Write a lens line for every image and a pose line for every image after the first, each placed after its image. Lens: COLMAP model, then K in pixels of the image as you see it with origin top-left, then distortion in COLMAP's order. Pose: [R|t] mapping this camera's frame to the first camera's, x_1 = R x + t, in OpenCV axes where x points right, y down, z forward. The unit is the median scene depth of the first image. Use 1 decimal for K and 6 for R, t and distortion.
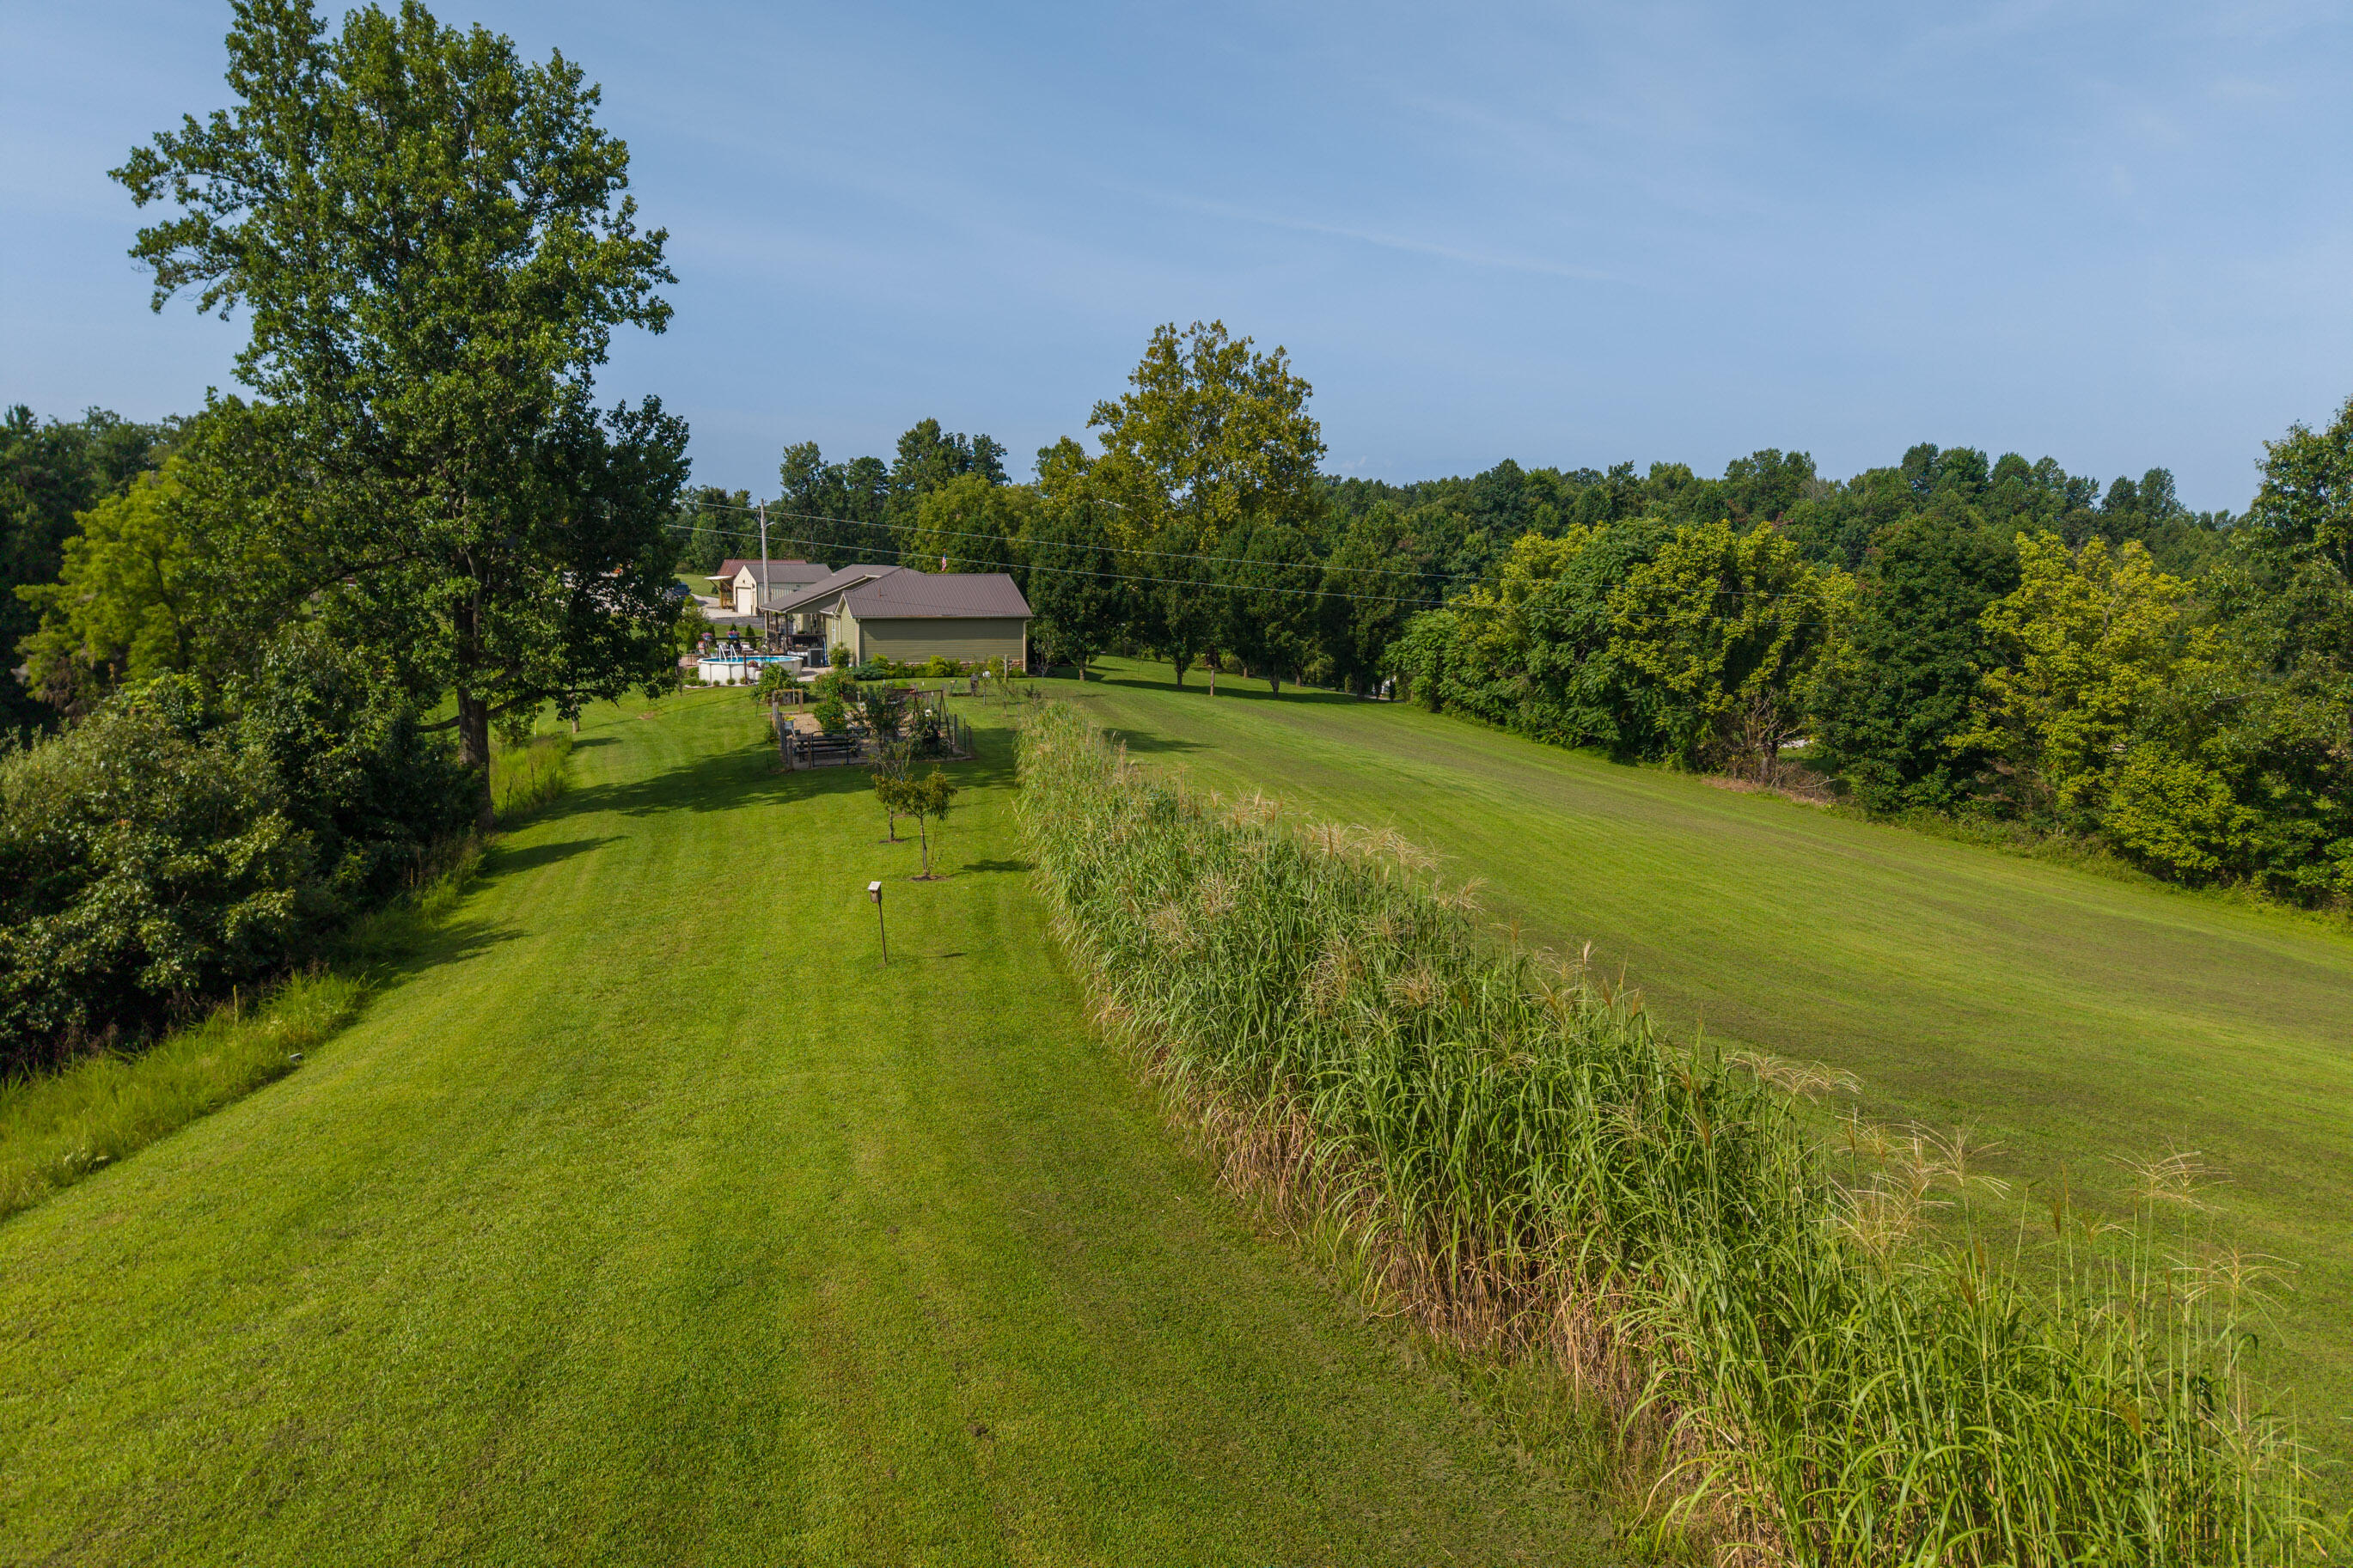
lens RADIAL K [[1543.8, 0, 1184.6], [0, 1543.8, 793.8], [0, 0, 1]] dist [0.009647, -0.021845]
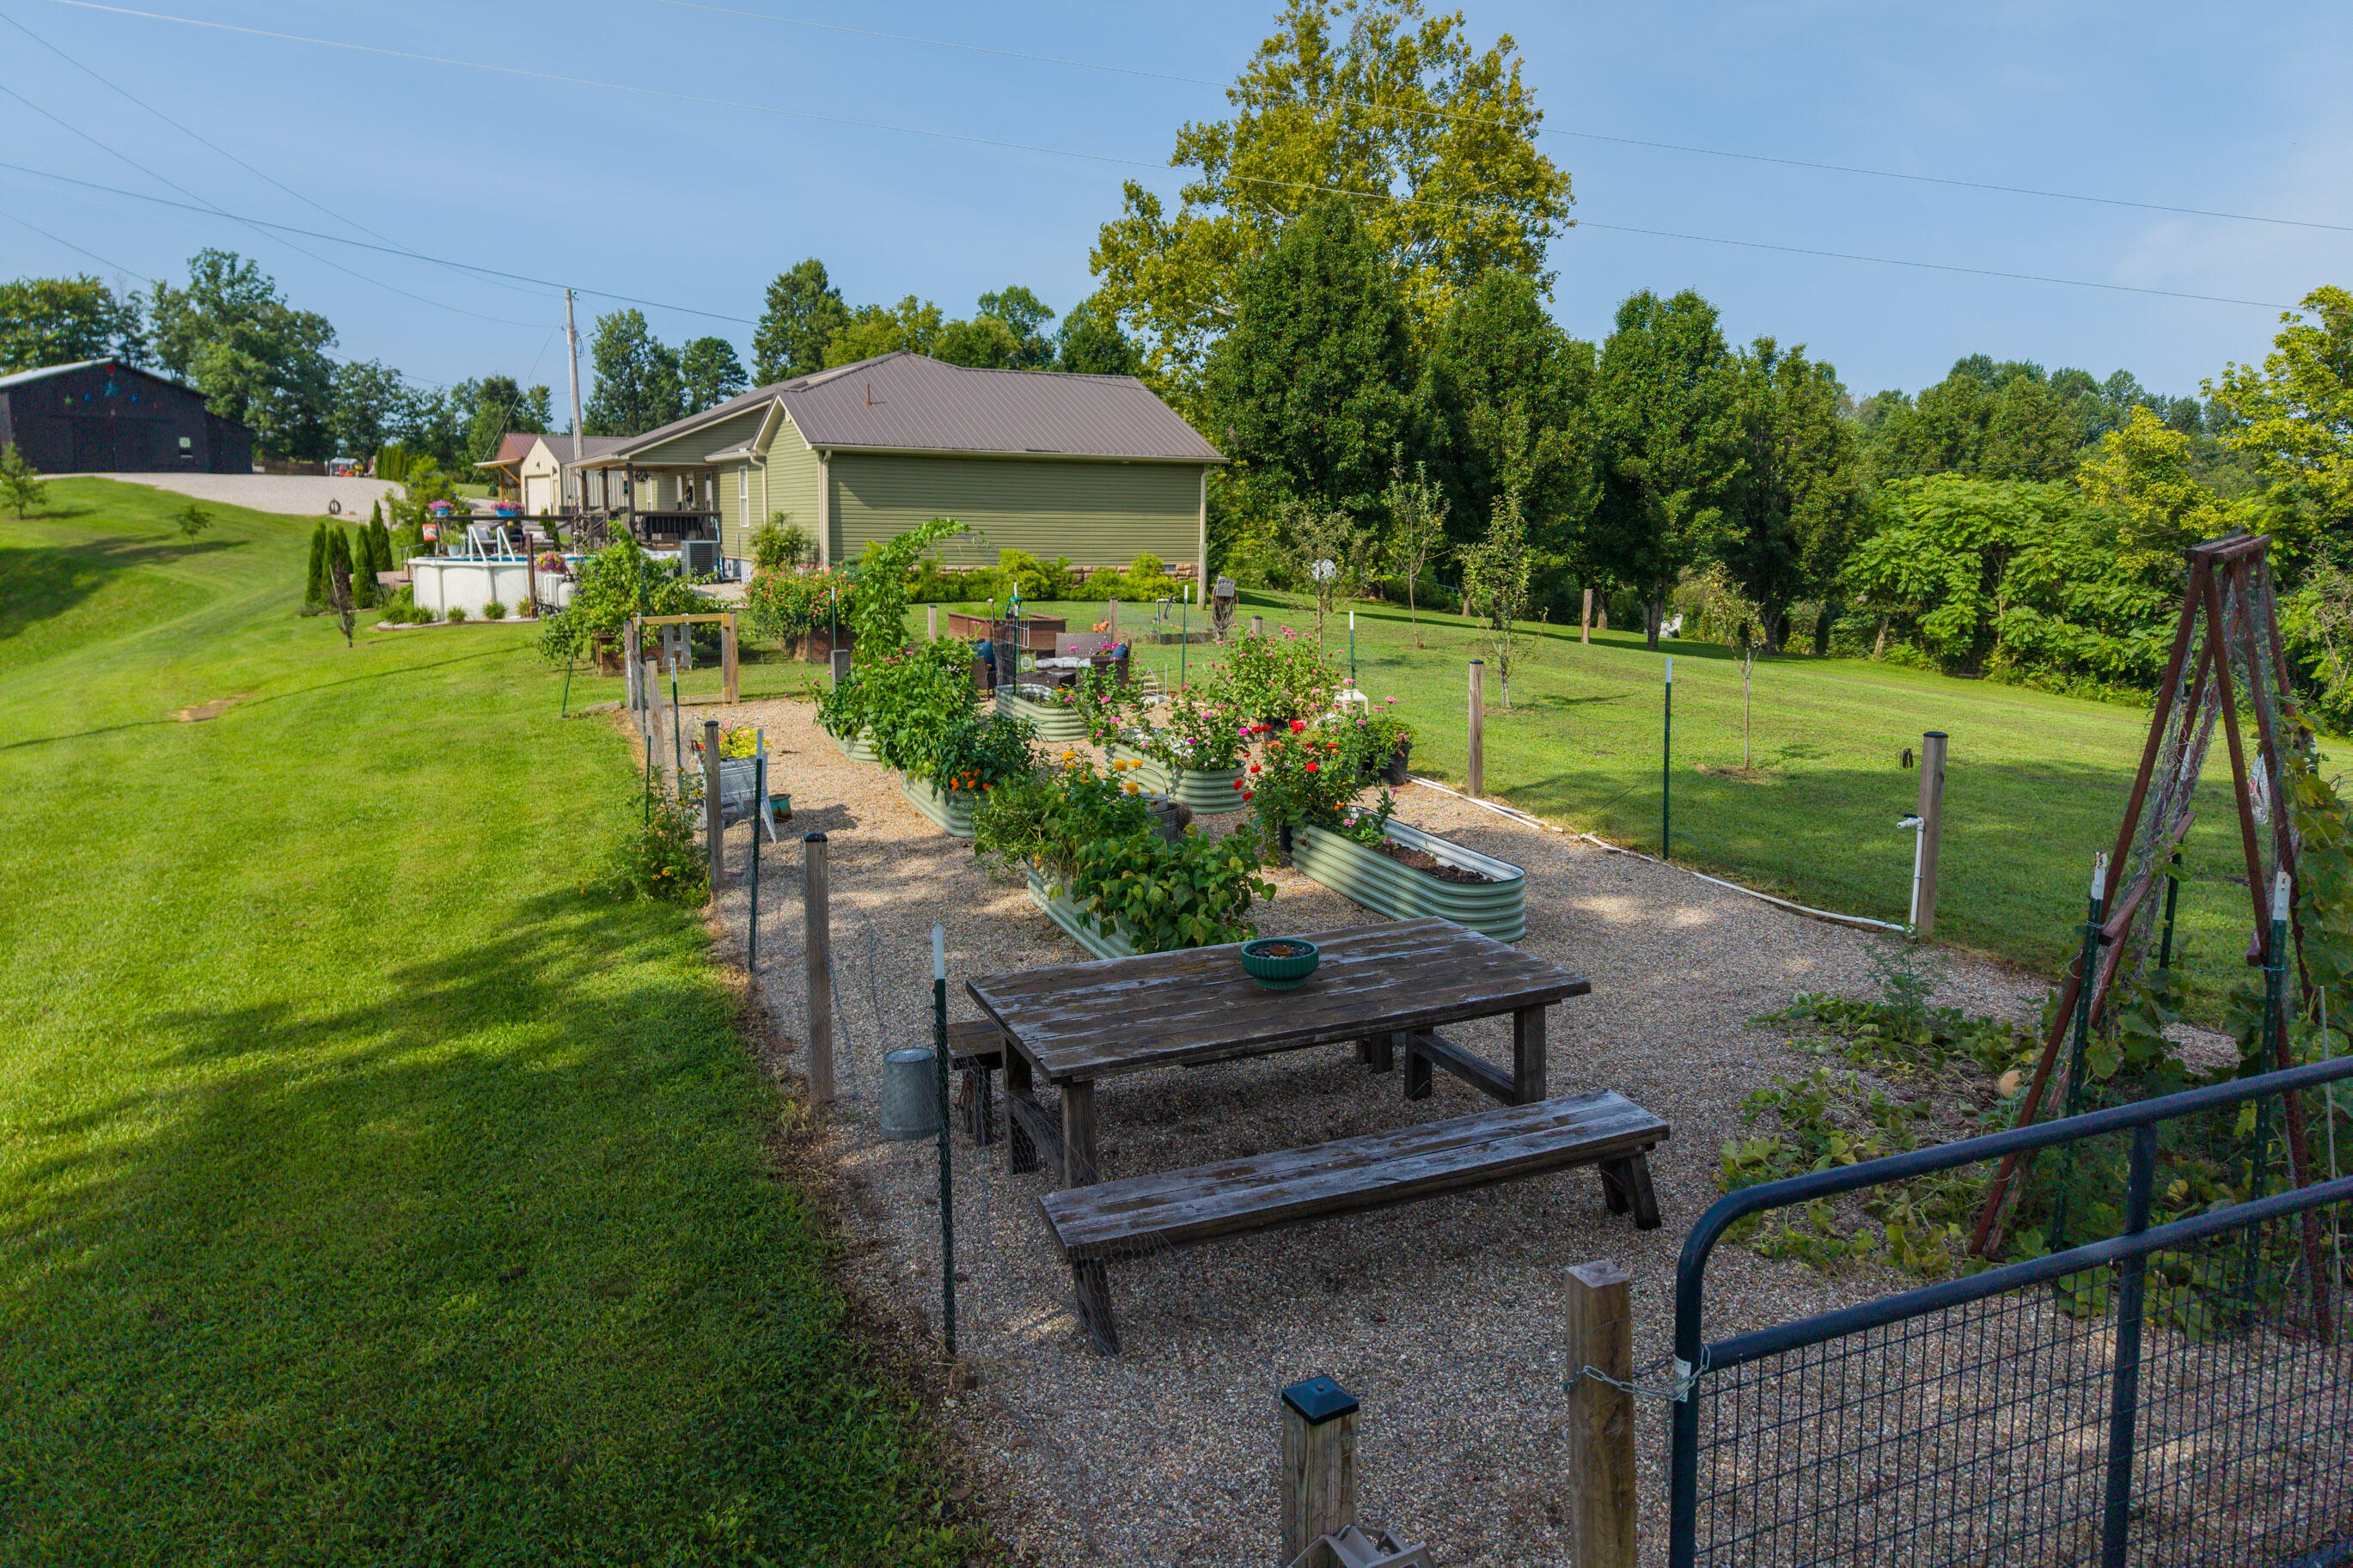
lens RADIAL K [[1543.8, 0, 1168.5], [0, 1543.8, 768.2], [0, 0, 1]] dist [0.009647, -0.021845]
pose [[0.994670, -0.011334, 0.102489, -0.122938], [0.010413, 0.999900, 0.009518, -0.025778], [-0.102587, -0.008400, 0.994689, 0.443409]]
